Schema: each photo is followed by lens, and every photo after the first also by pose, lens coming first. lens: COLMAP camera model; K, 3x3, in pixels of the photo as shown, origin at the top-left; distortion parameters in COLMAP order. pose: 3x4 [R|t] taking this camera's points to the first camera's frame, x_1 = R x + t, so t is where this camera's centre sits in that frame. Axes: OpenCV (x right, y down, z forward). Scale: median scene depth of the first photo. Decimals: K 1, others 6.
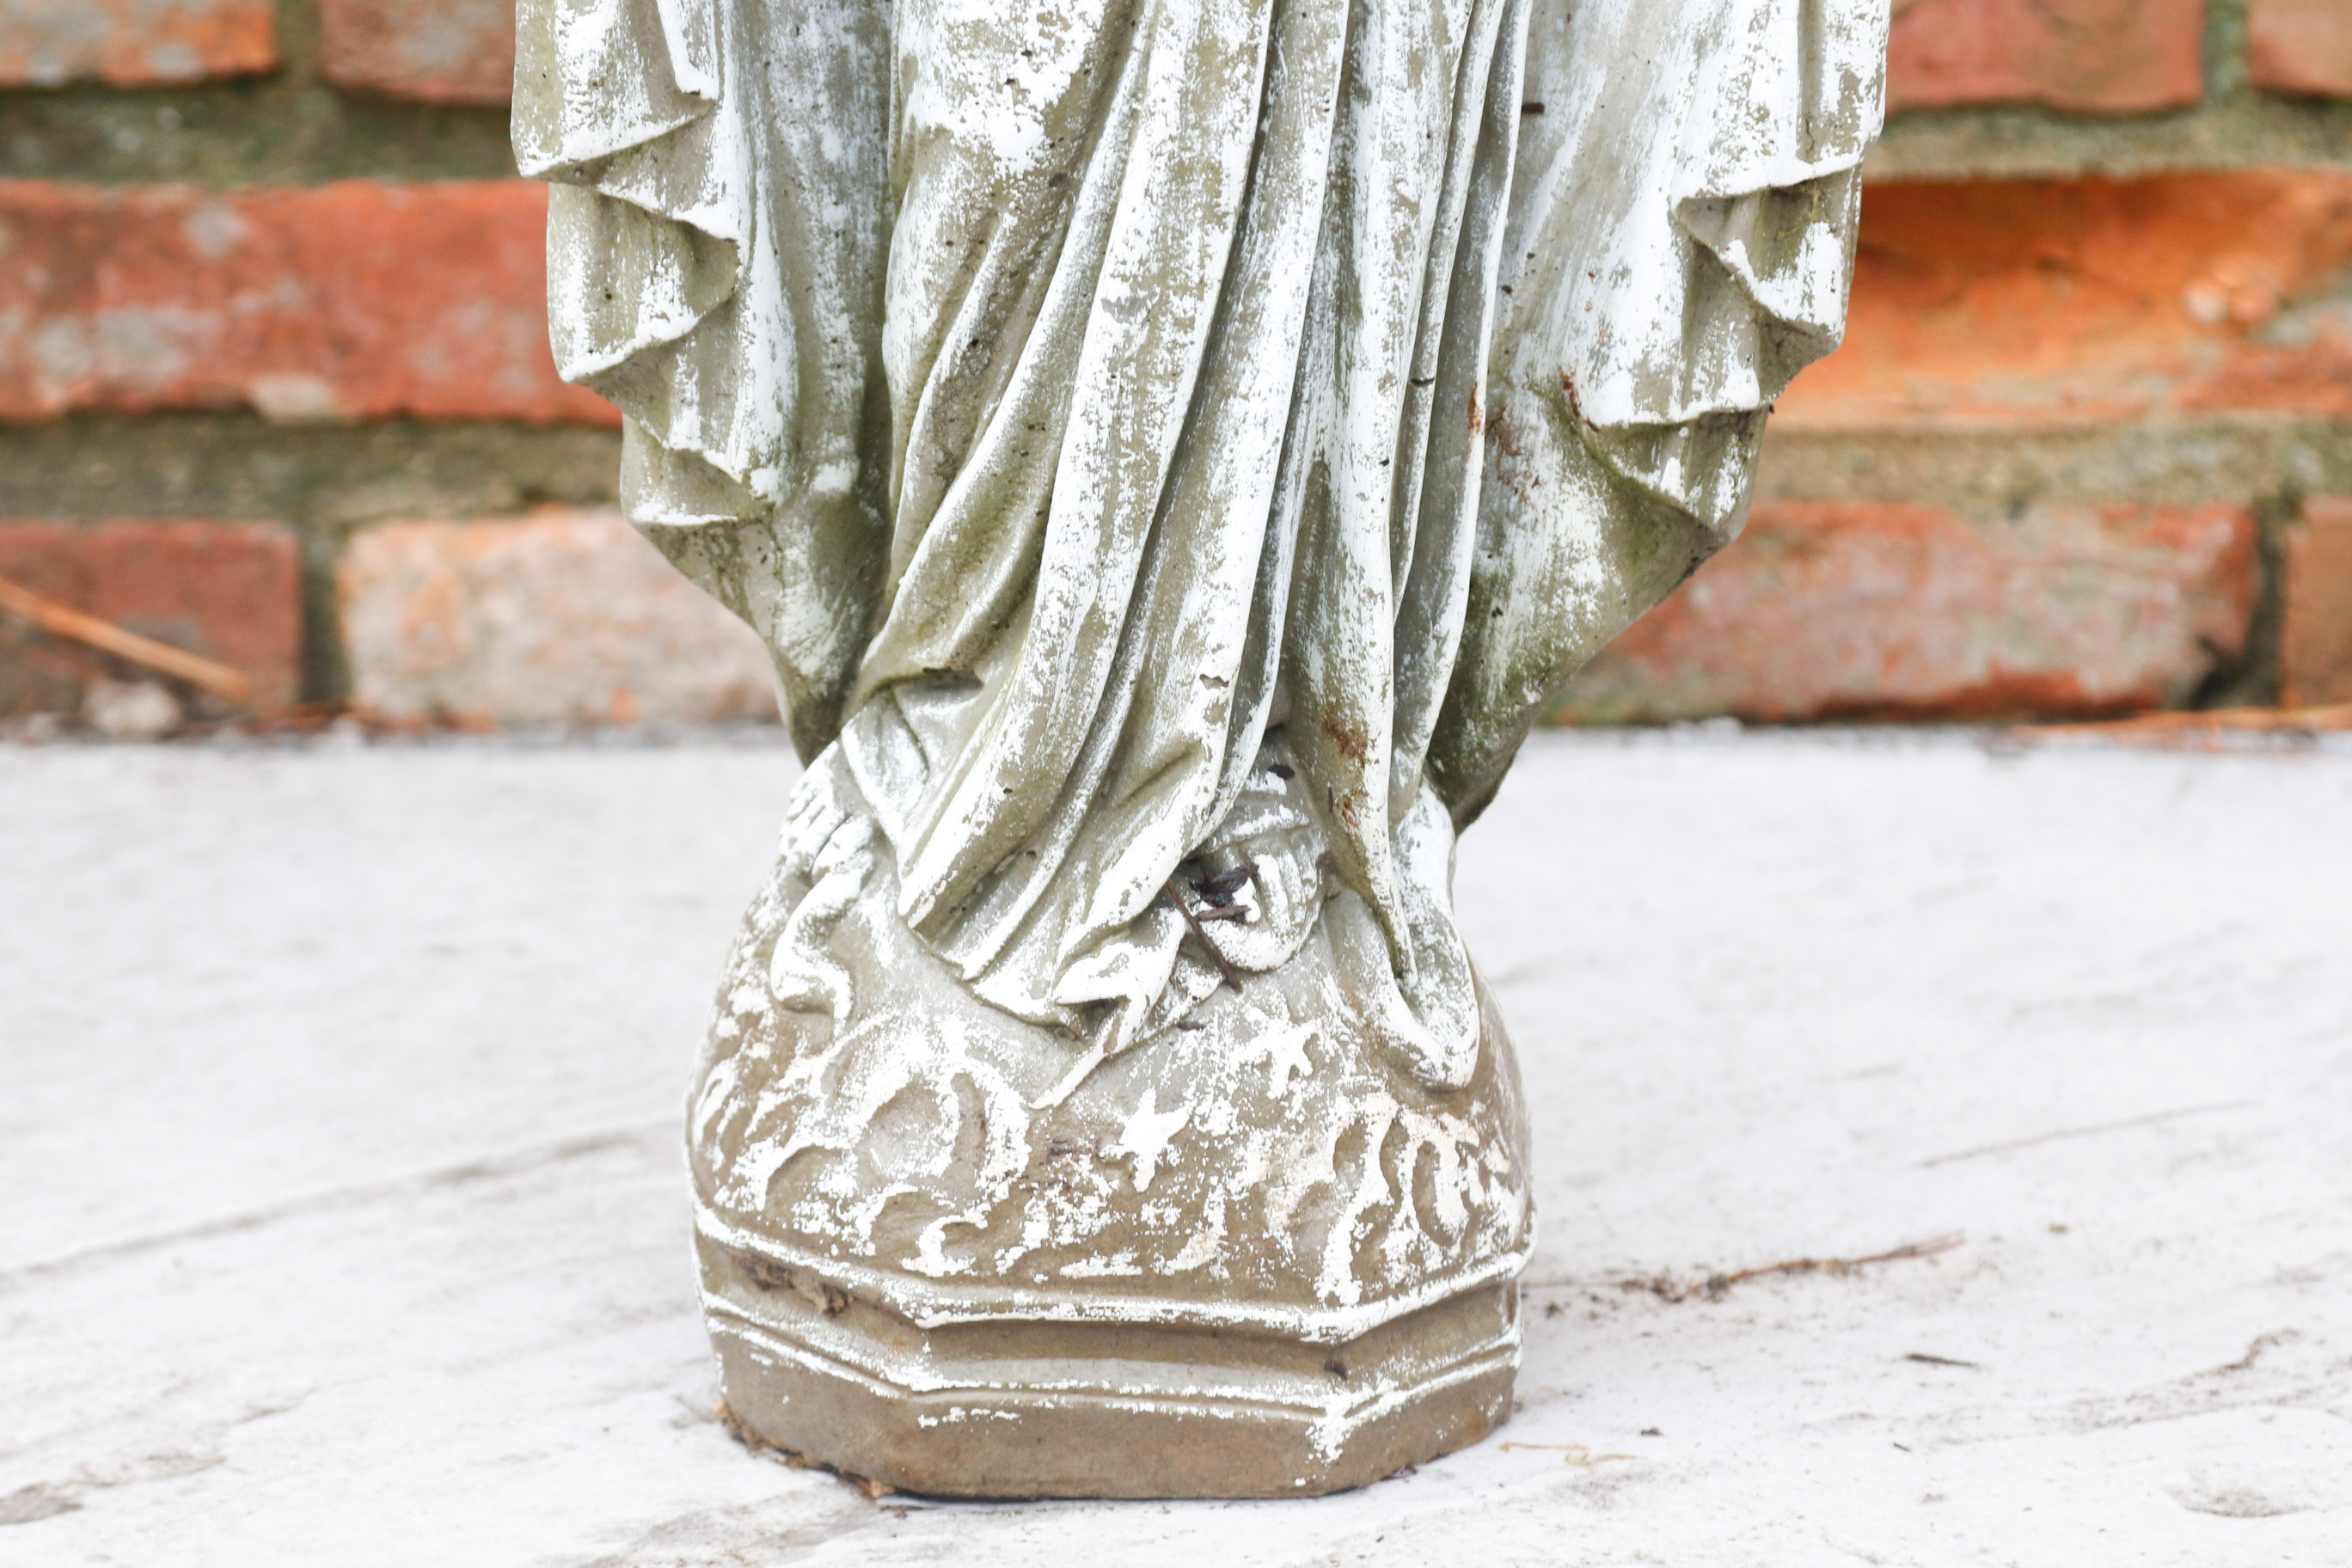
lens RADIAL K [[9586.6, 0, 1181.8], [0, 9586.6, 832.2], [0, 0, 1]] dist [0.450434, 0.000000]
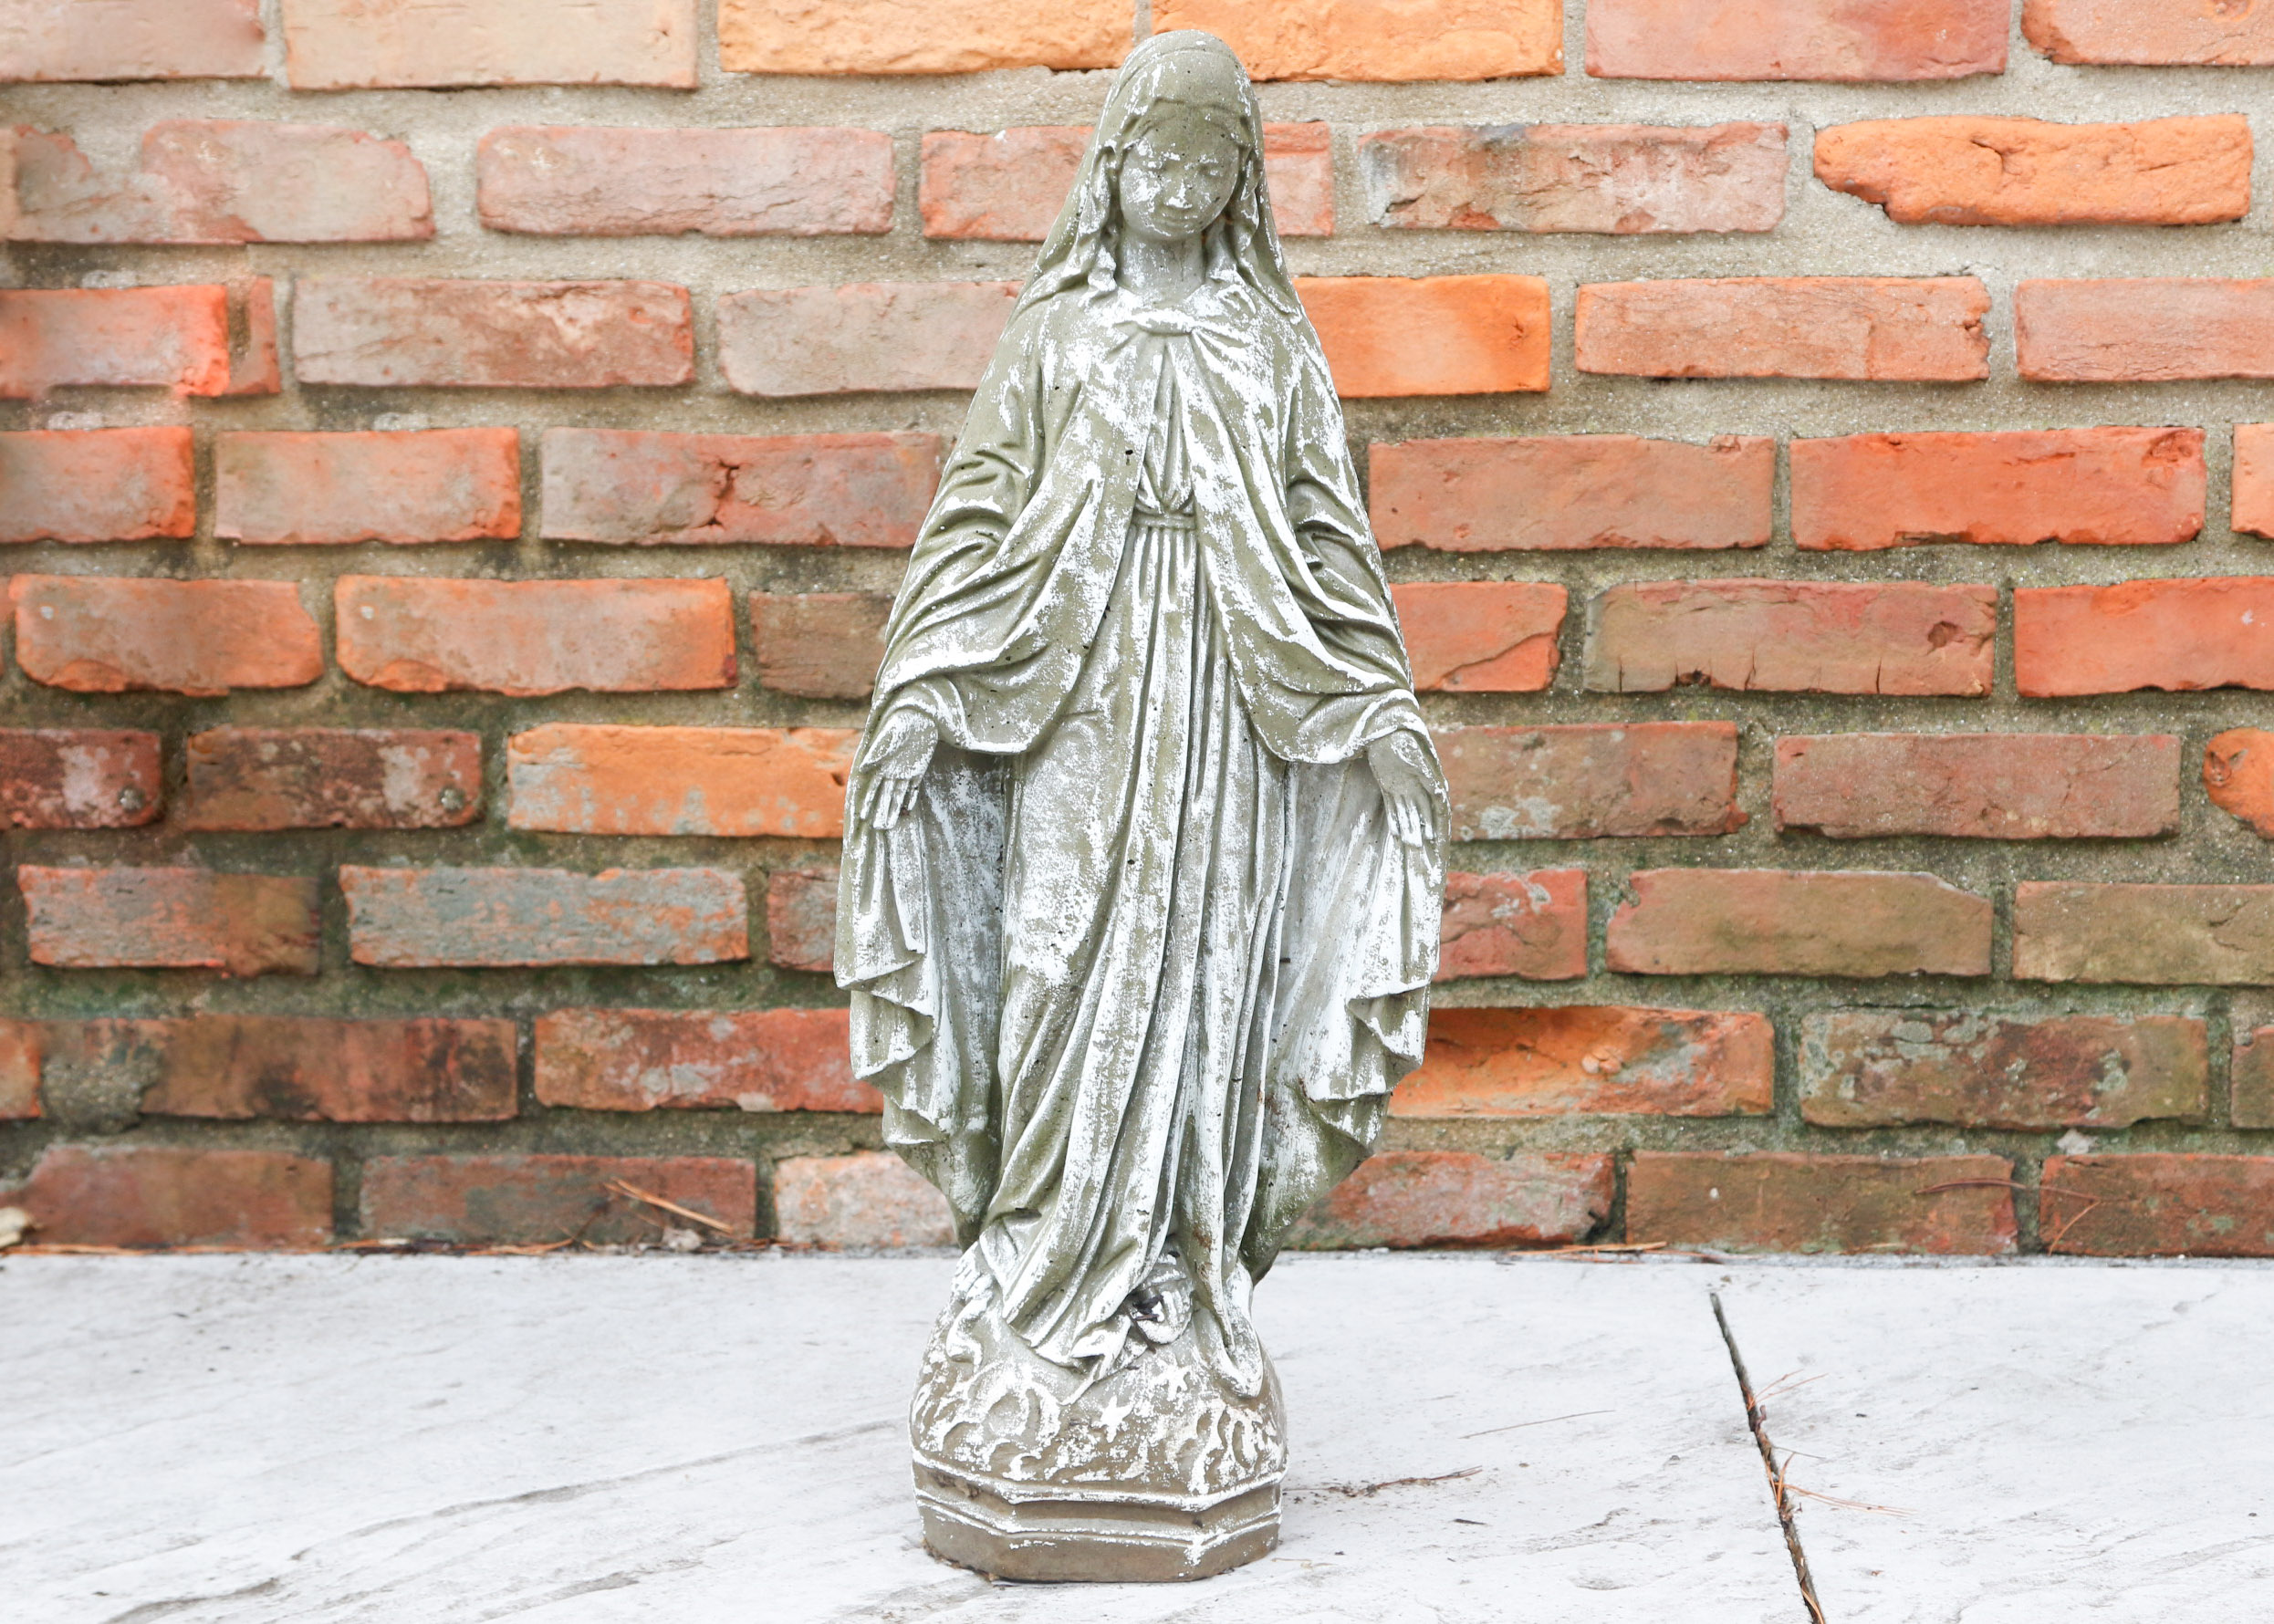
lens RADIAL K [[4079.5, 0, 1211.9], [0, 4079.5, 863.6], [0, 0, 1]] dist [-0.035517, 0.000000]
pose [[0.999979, 0.004107, 0.005017, 0.014099], [-0.003491, 0.993106, -0.117164, 0.014691], [-0.005463, 0.117144, 0.993100, 0.042065]]
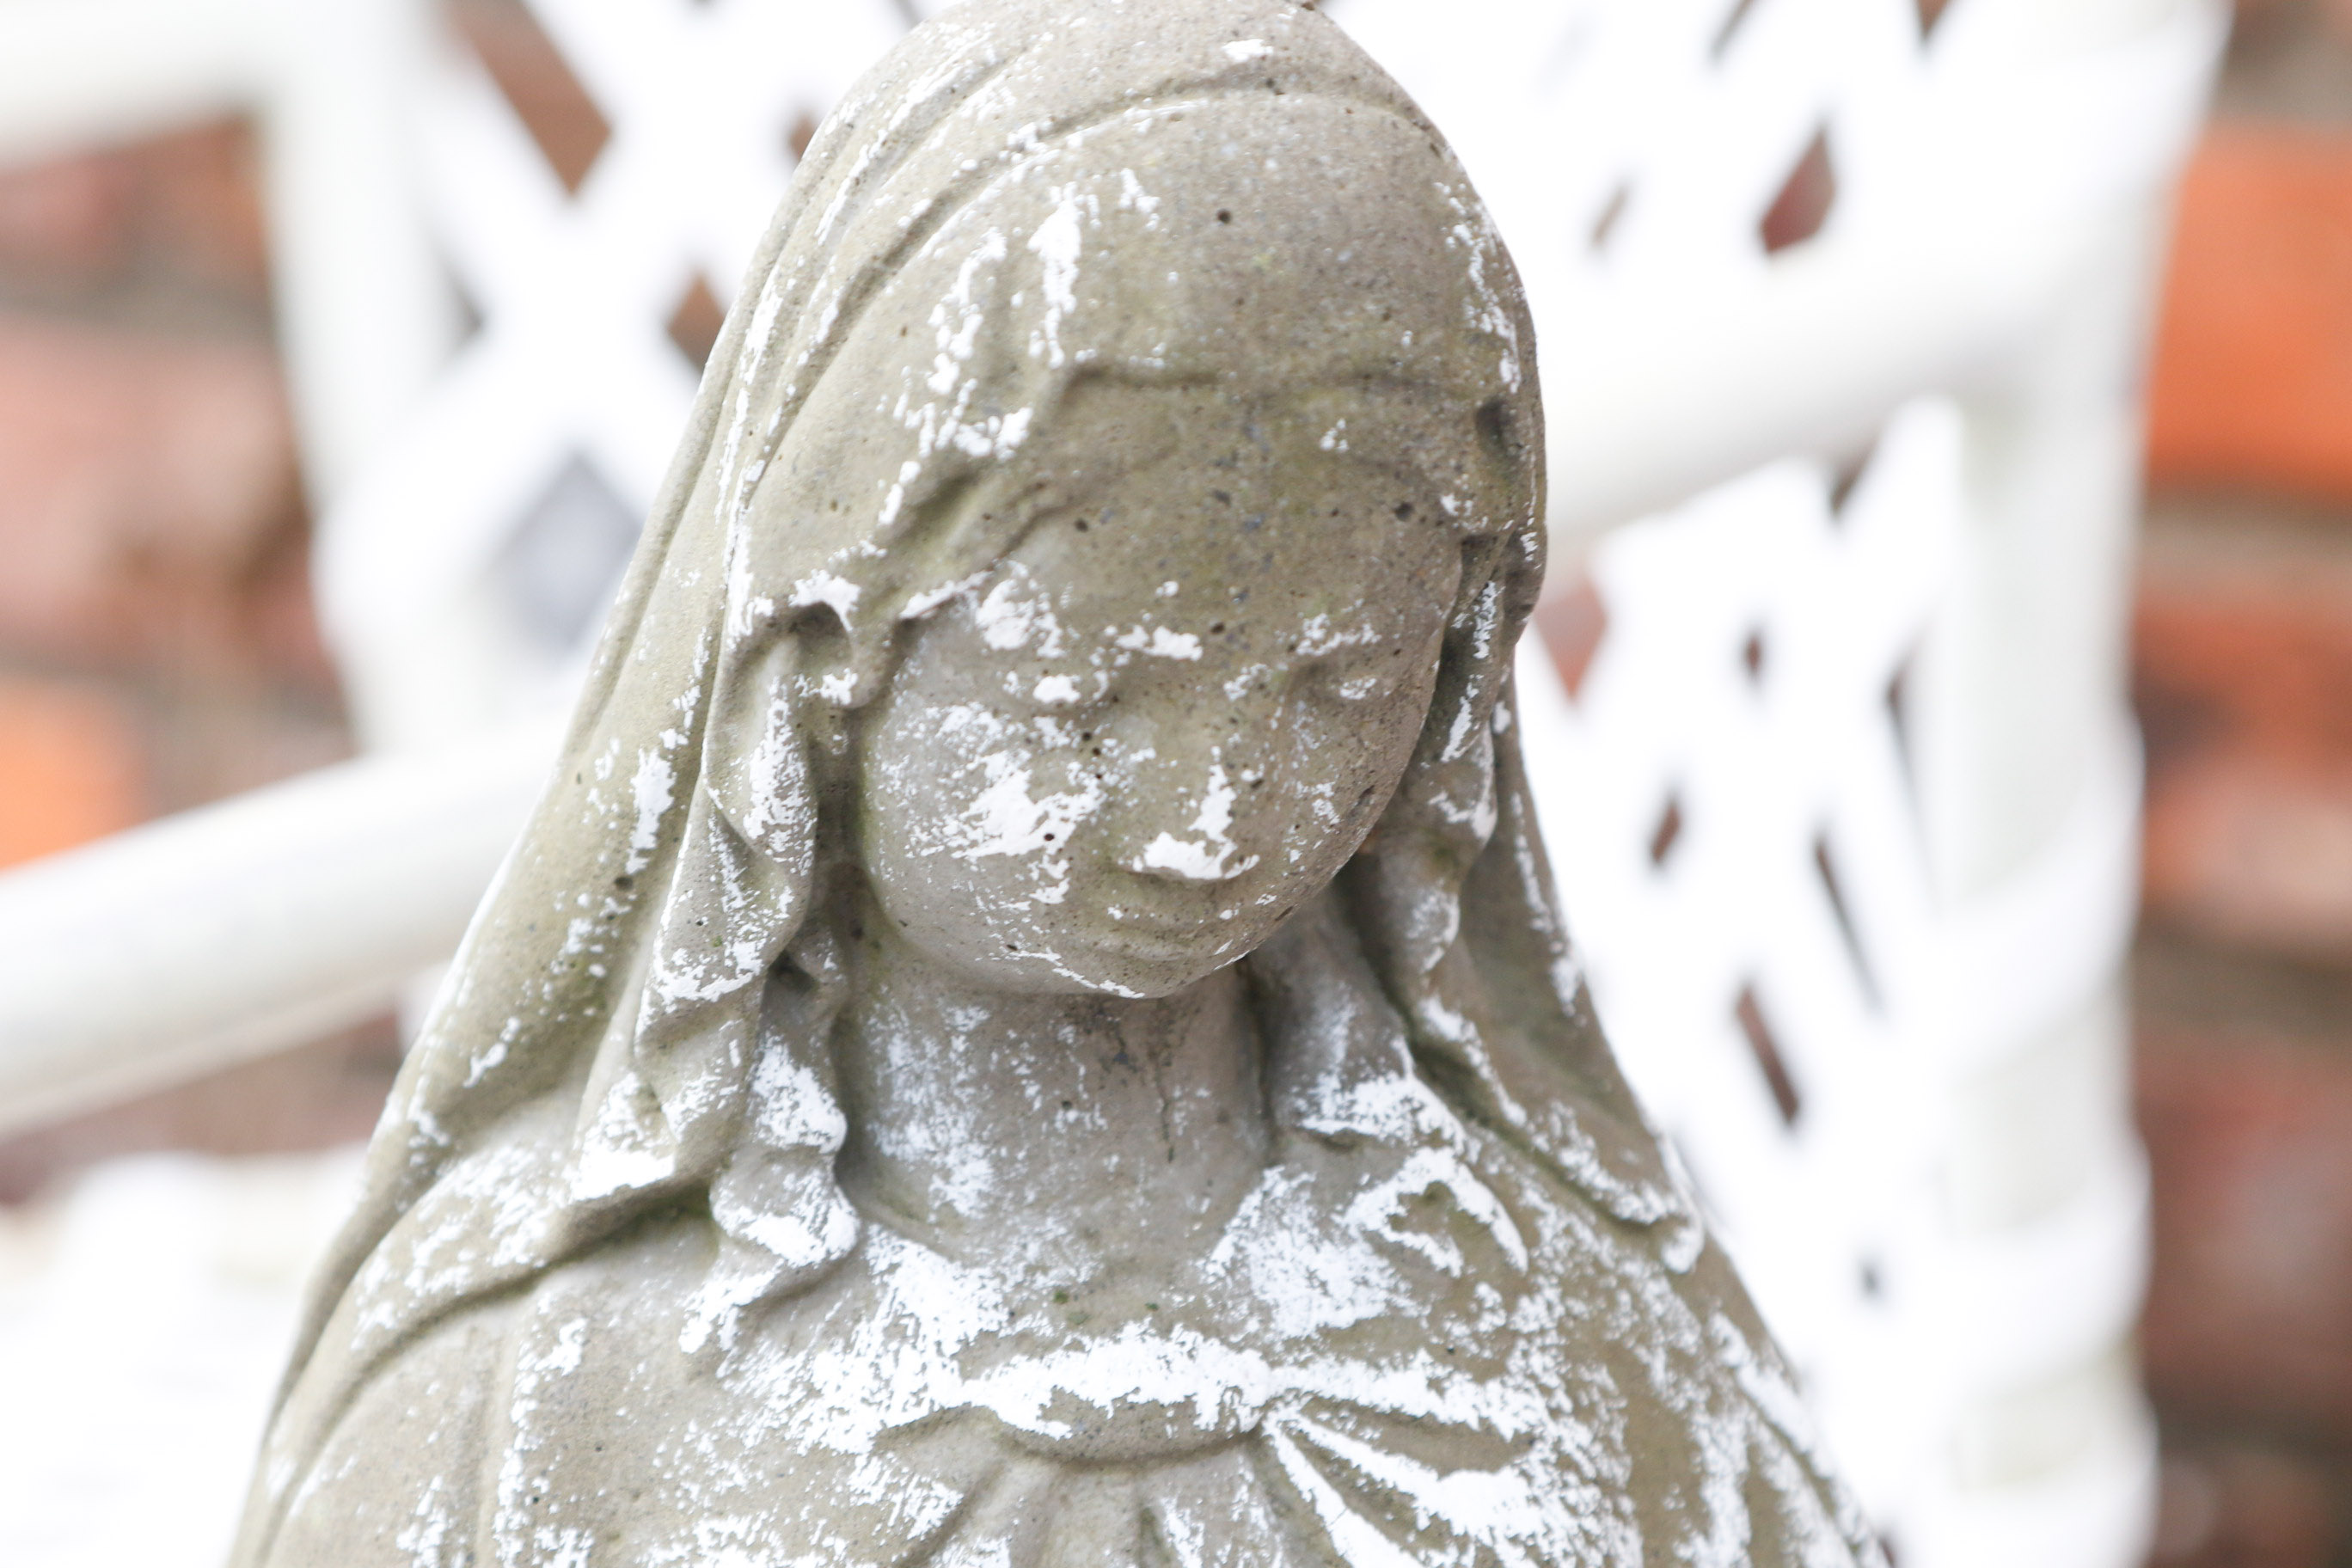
lens RADIAL K [[7517.6, 0, 1179.8], [0, 7517.6, 783.9], [0, 0, 1]] dist [0.261773, 0.000000]
pose [[0.980255, -0.099337, 0.170973, -0.044623], [0.115534, 0.989440, -0.087529, -0.206194], [-0.160473, 0.105554, 0.981380, 0.587484]]
